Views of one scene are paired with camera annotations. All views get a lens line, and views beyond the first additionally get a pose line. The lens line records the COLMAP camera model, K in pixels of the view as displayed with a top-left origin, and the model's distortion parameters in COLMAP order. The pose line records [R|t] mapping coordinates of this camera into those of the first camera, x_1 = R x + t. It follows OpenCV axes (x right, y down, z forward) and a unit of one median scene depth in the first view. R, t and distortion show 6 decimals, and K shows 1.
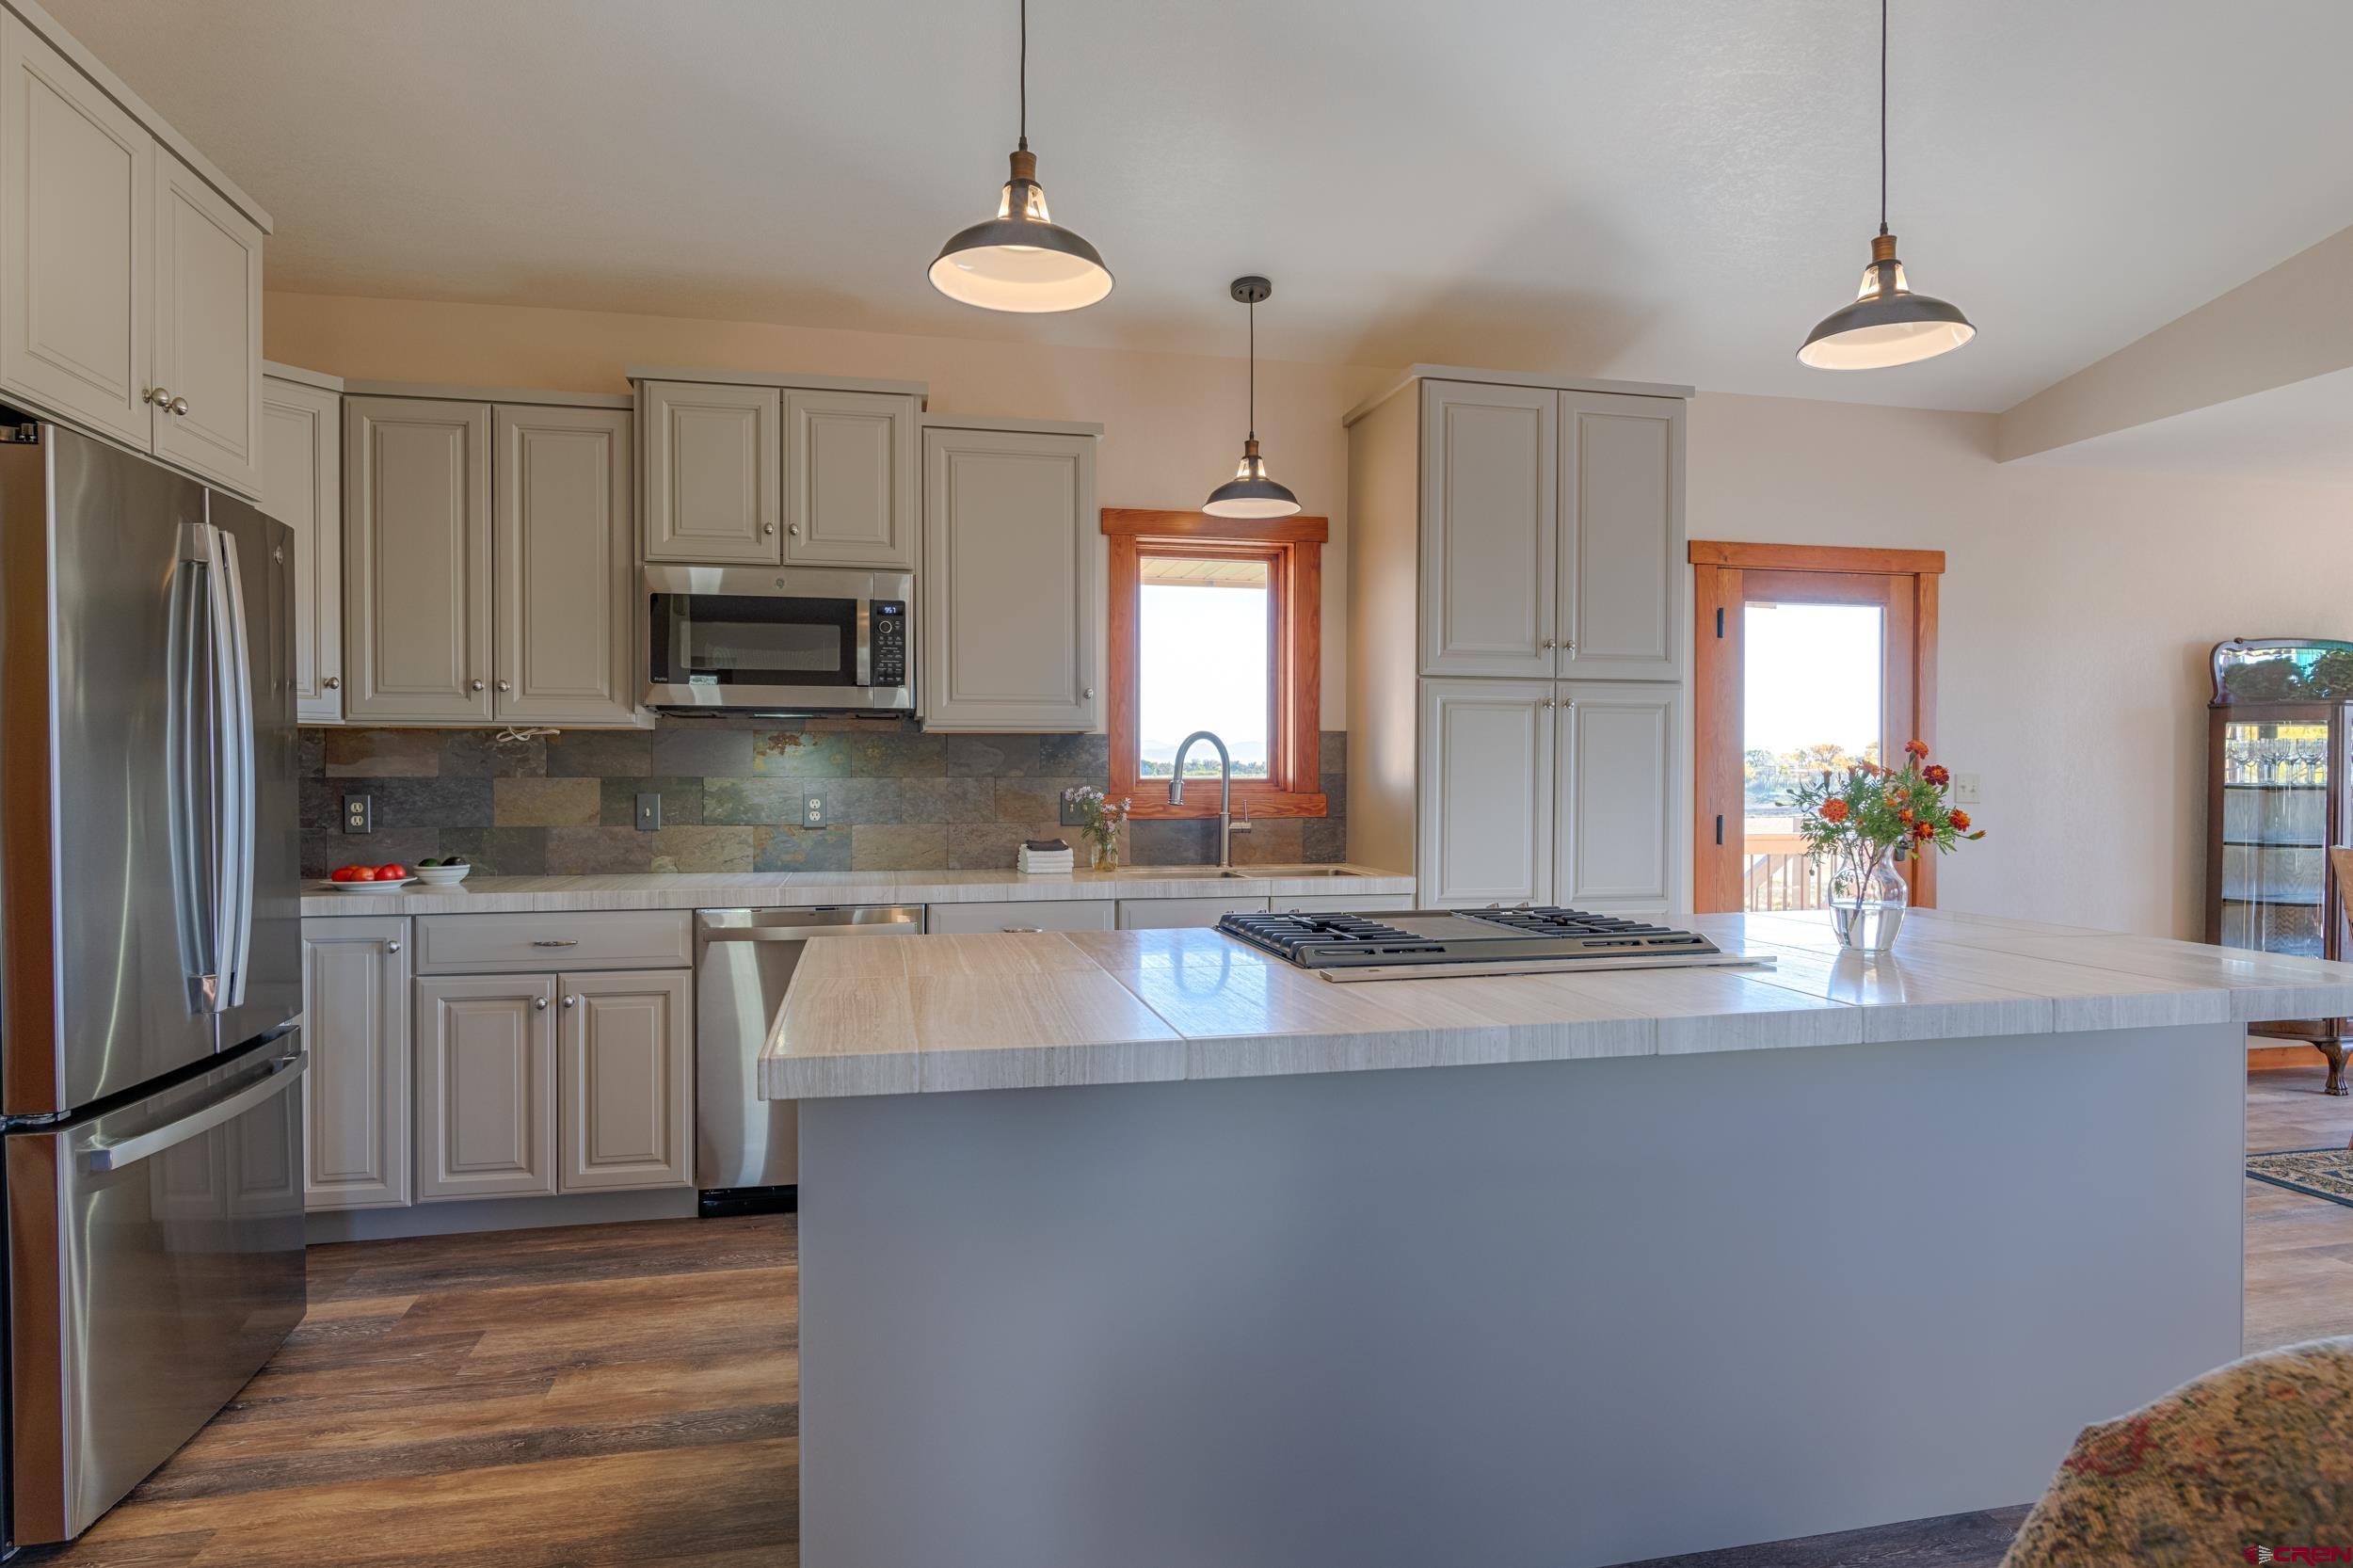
lens RADIAL K [[1333.0, 0, 1176.5], [0, 1333.0, 784.0], [0, 0, 1]] dist [-0.001323, 0.002244]
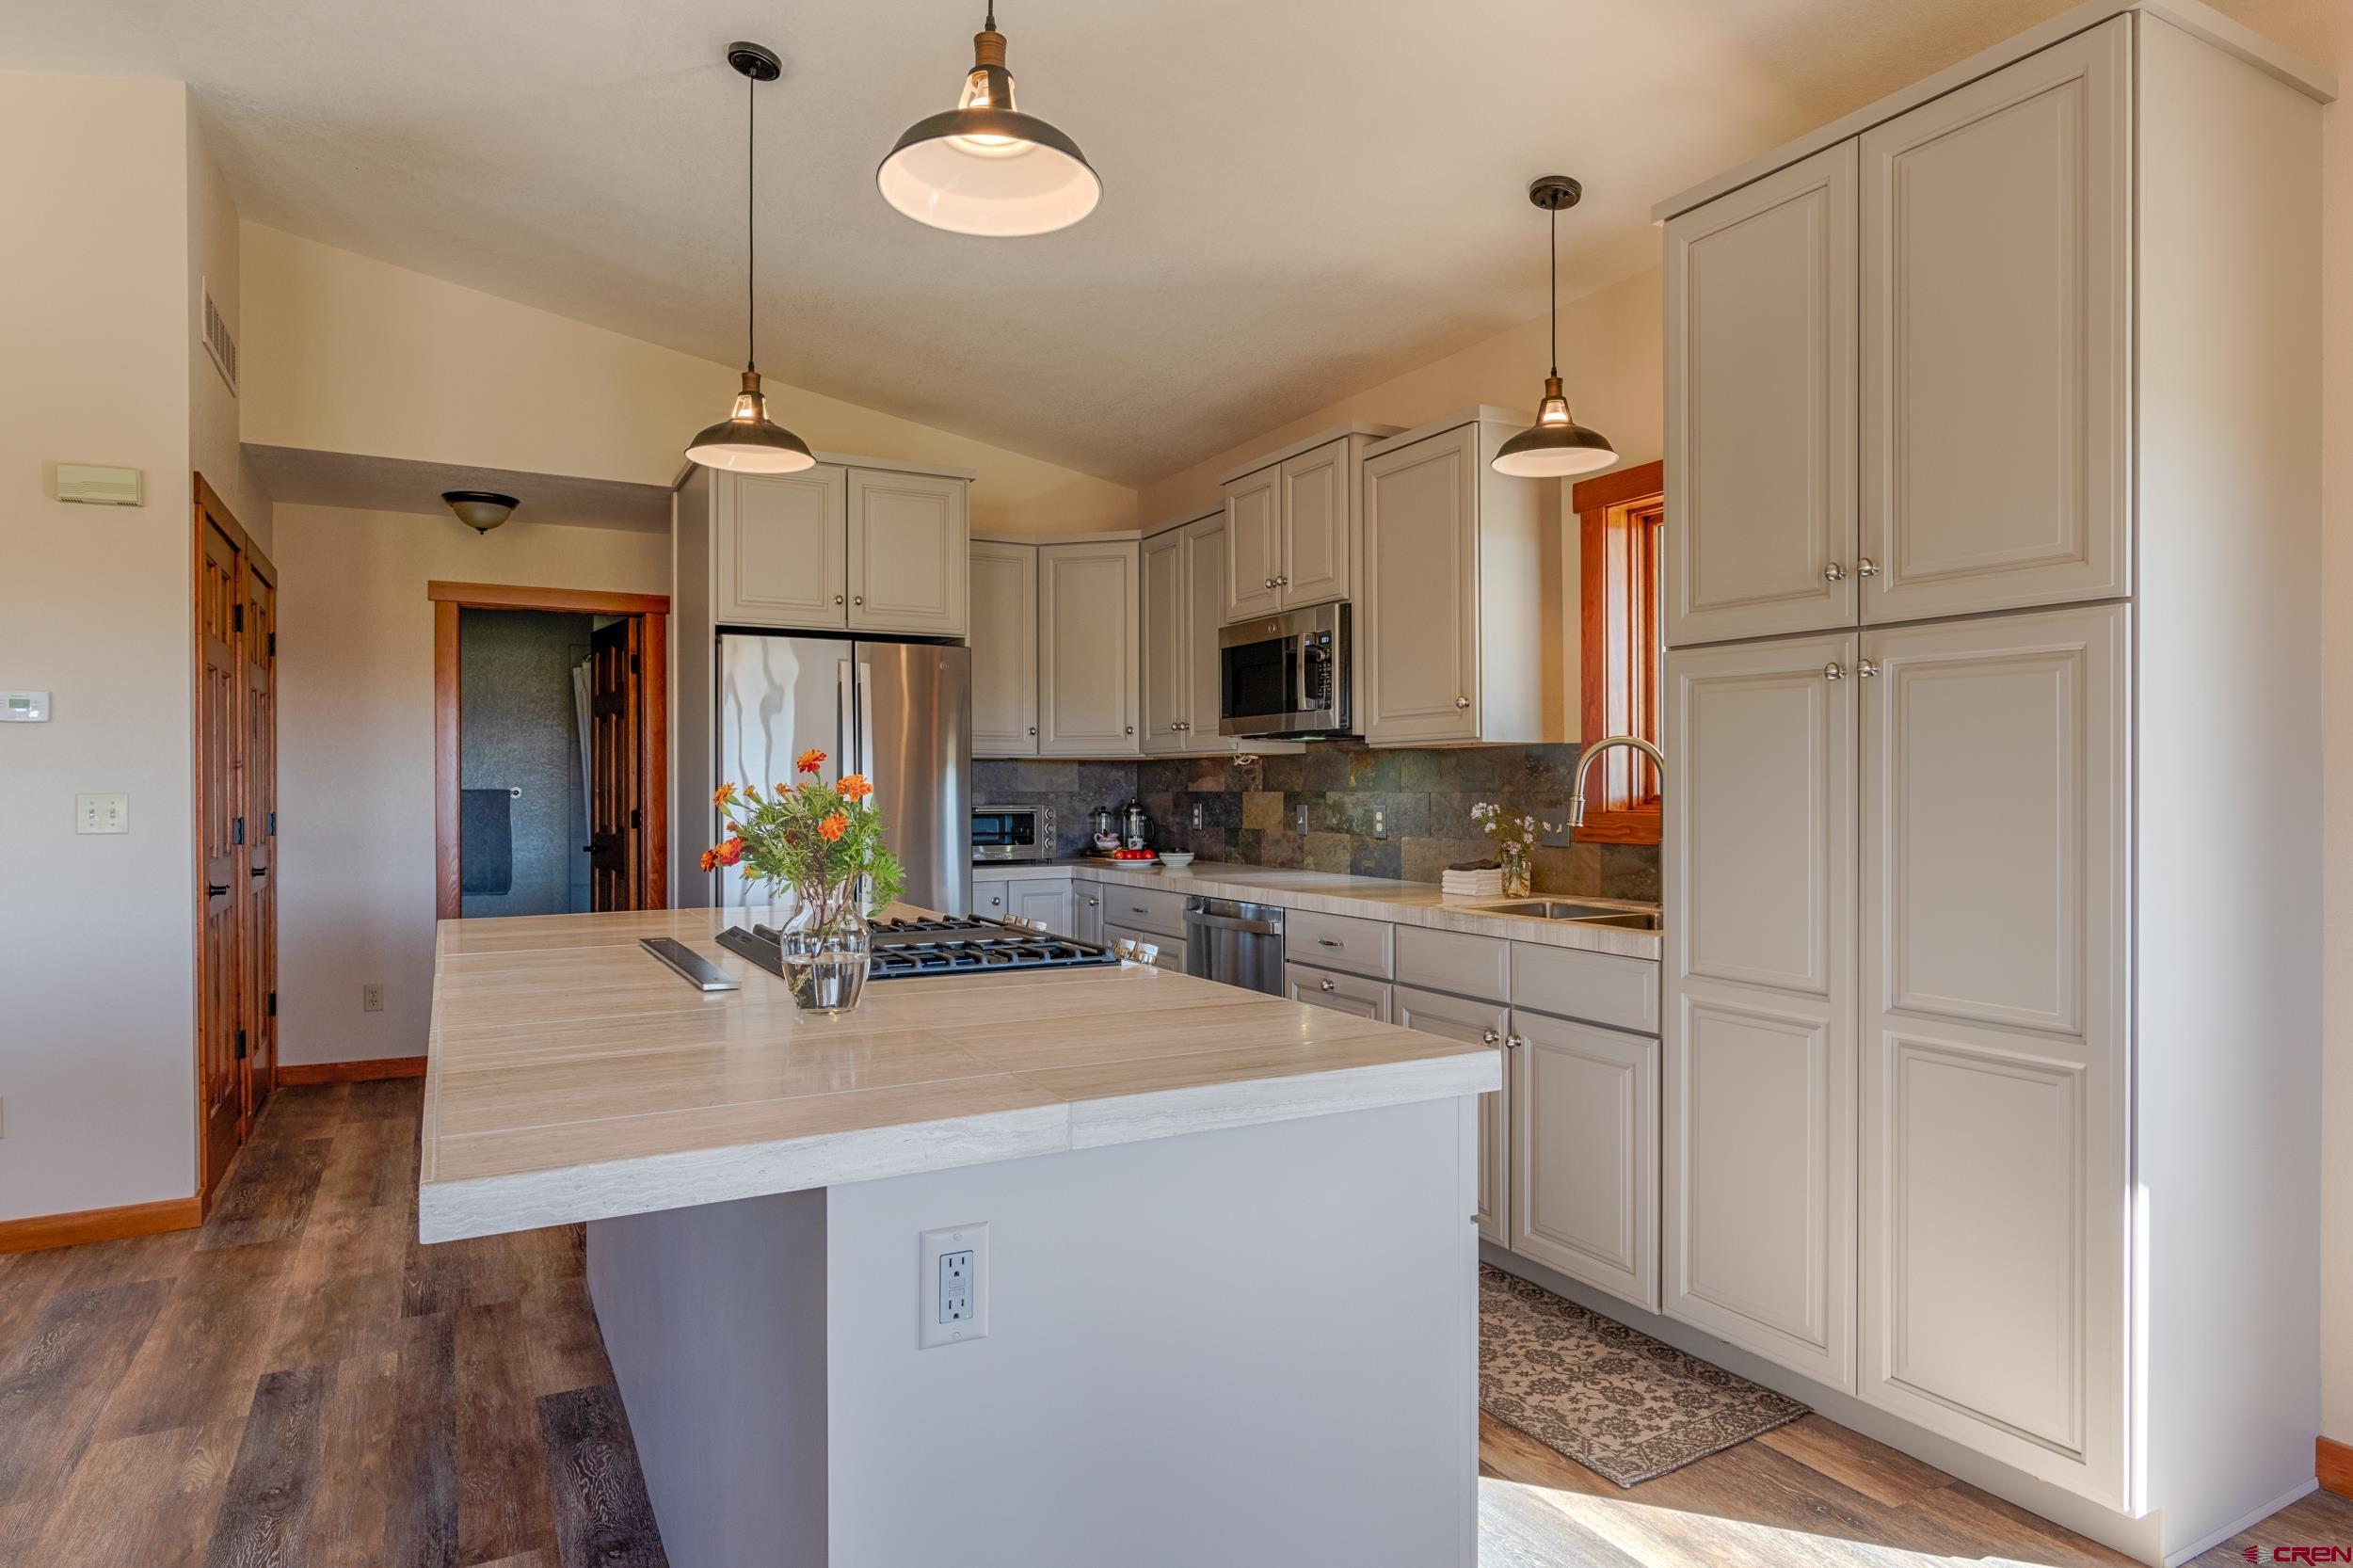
lens RADIAL K [[1333.0, 0, 1176.5], [0, 1333.0, 784.0], [0, 0, 1]] dist [-0.001323, 0.002244]
pose [[0.279236, -0.003514, -0.960216, 0.764910], [-0.010749, 0.999919, -0.006785, -0.002665], [0.960162, 0.012216, 0.279175, 0.552407]]
